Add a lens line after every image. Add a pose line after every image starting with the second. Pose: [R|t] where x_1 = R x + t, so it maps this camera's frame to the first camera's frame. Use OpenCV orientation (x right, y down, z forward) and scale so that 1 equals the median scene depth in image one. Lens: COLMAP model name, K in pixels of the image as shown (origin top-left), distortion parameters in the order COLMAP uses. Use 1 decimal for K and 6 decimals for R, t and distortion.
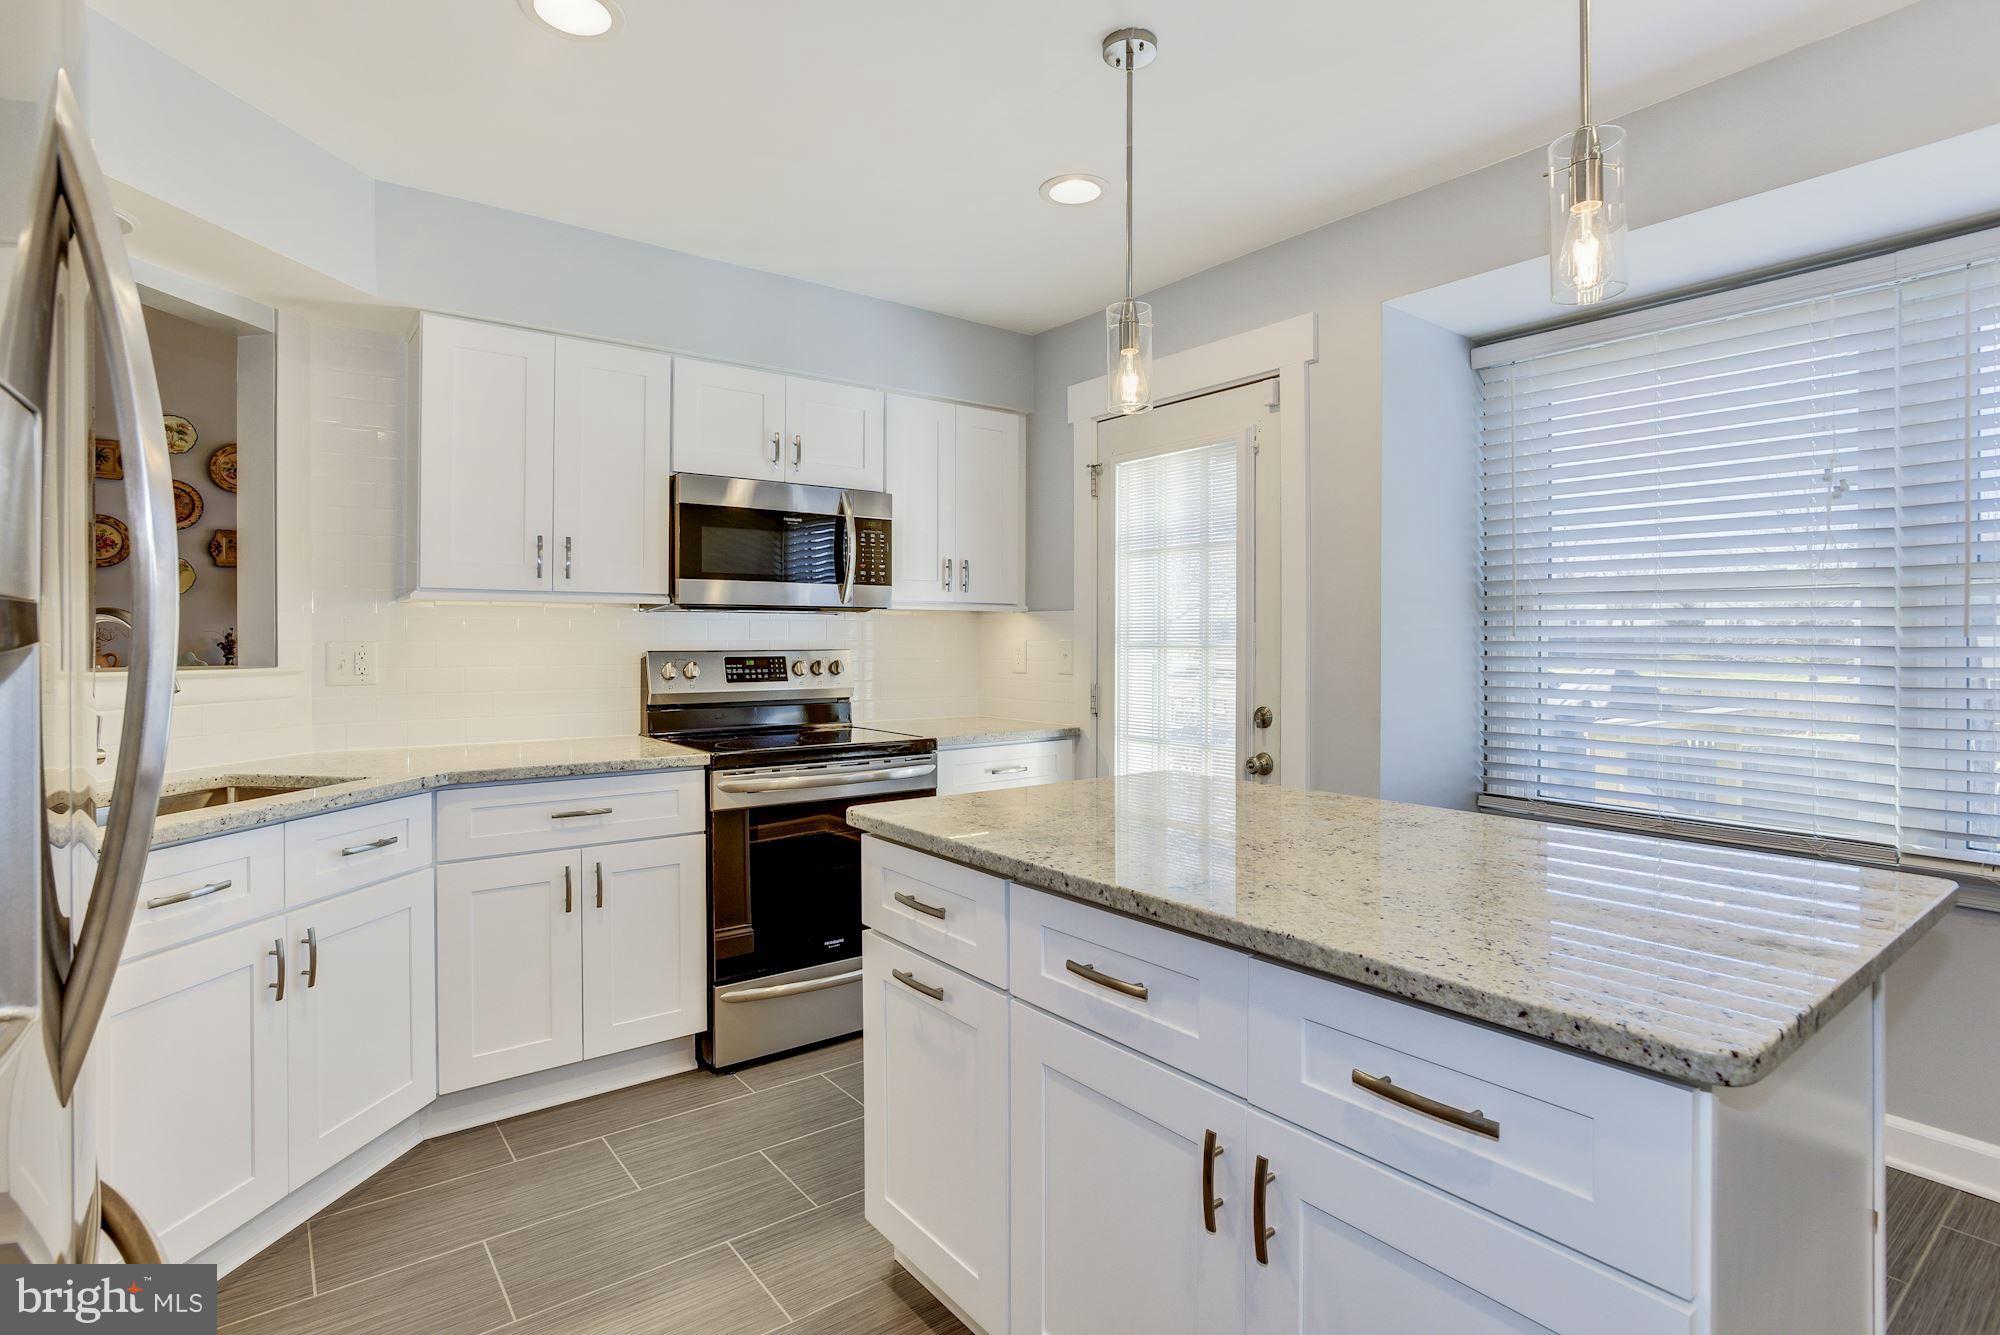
lens RADIAL K [[1002.4, 0, 999.8], [0, 1002.4, 642.8], [0, 0, 1]] dist [-0.090770, 0.000072]
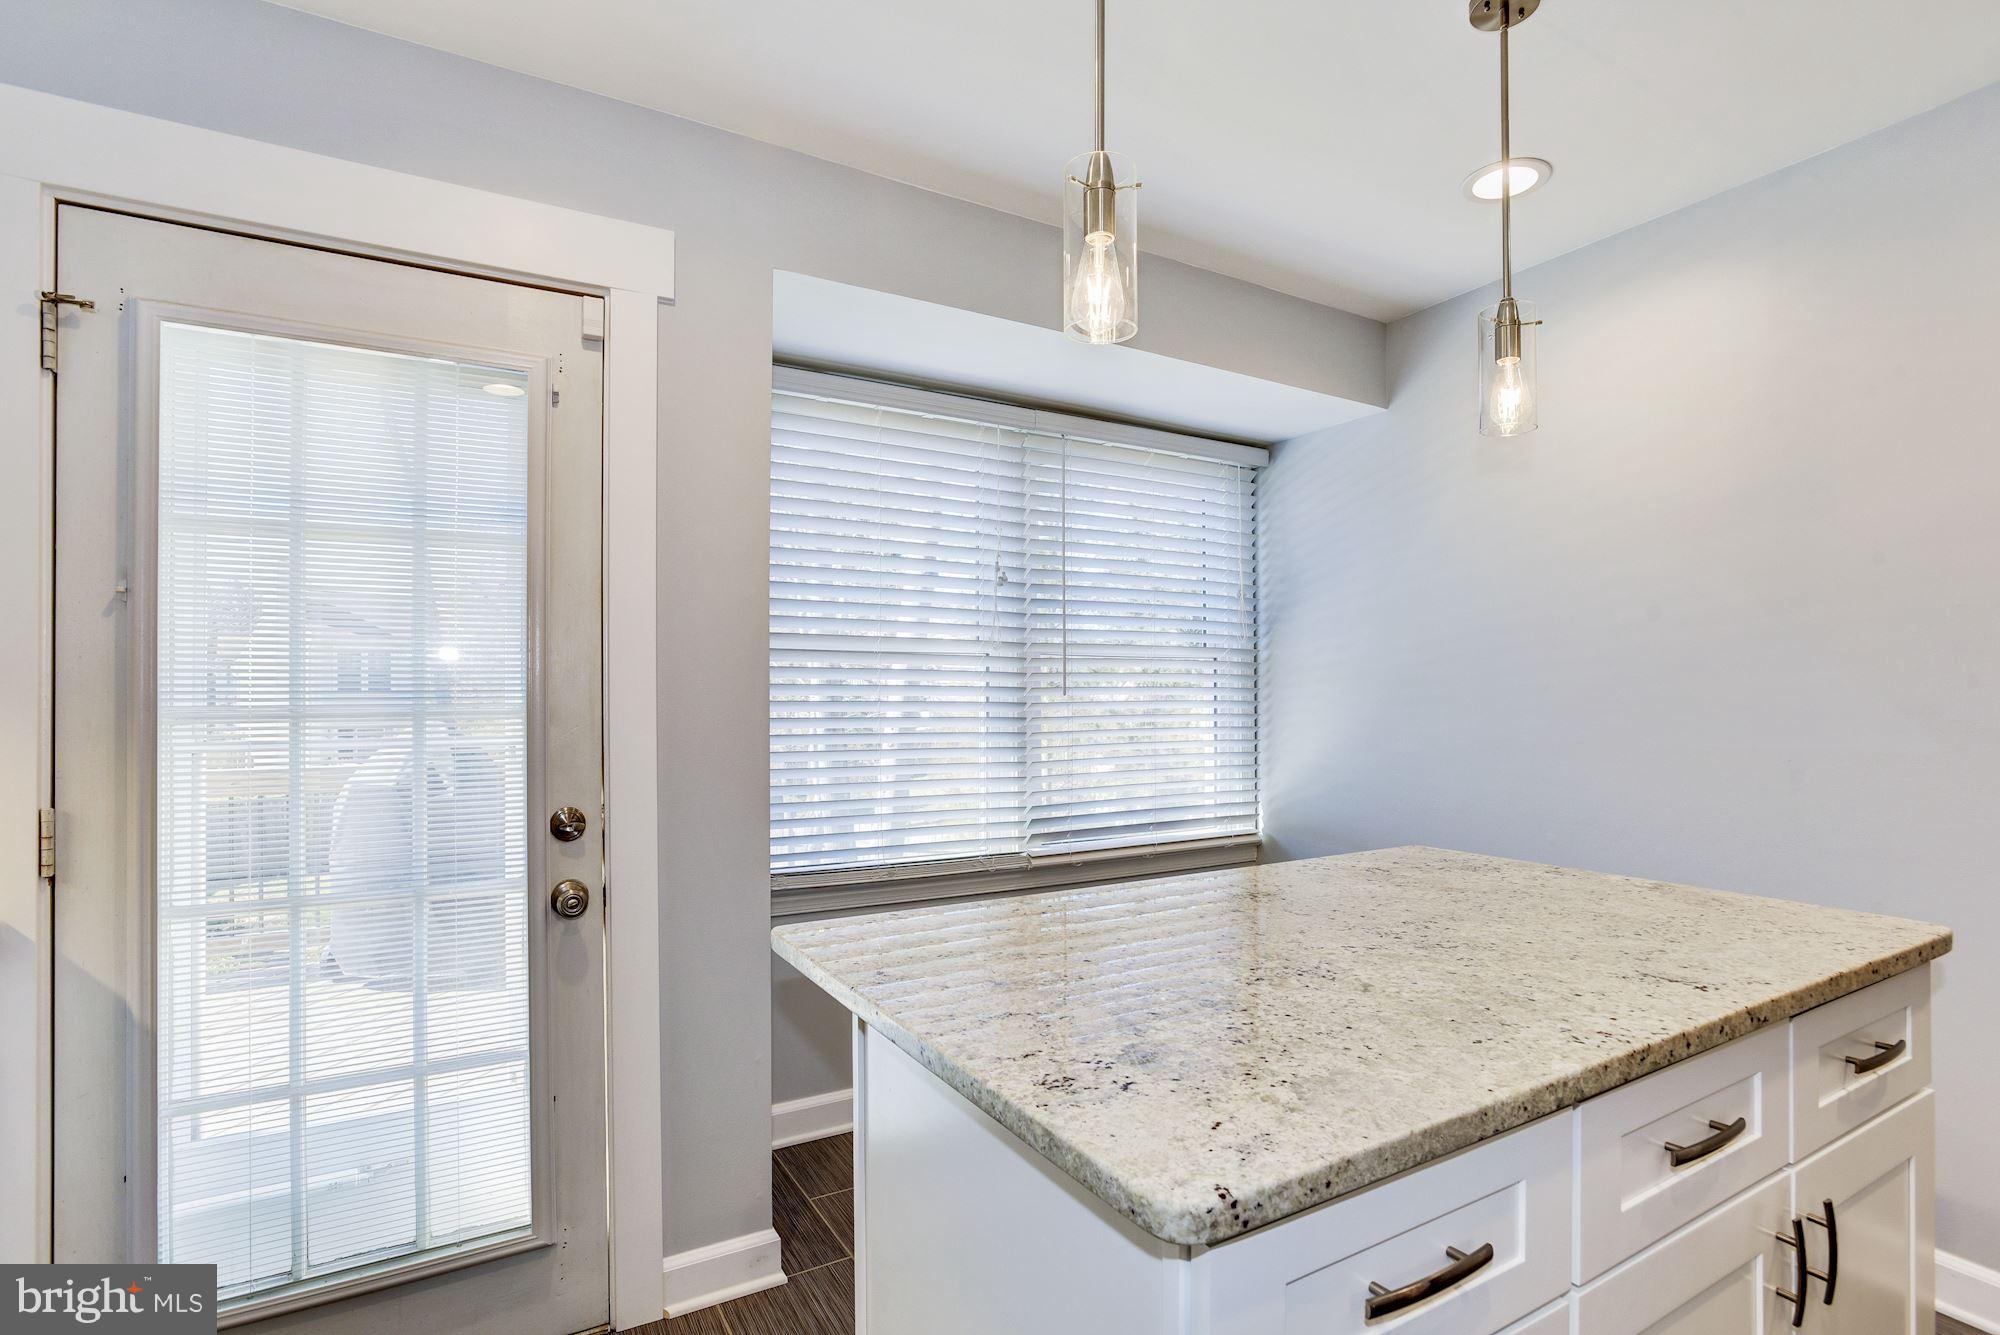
lens RADIAL K [[964.9, 0, 995.4], [0, 964.9, 689.9], [0, 0, 1]] dist [-0.011172, -0.000069]
pose [[0.115559, 0.003806, 0.993293, -0.286826], [0.008053, 0.999956, -0.004769, -0.005155], [-0.993268, 0.008550, 0.115524, 0.604375]]
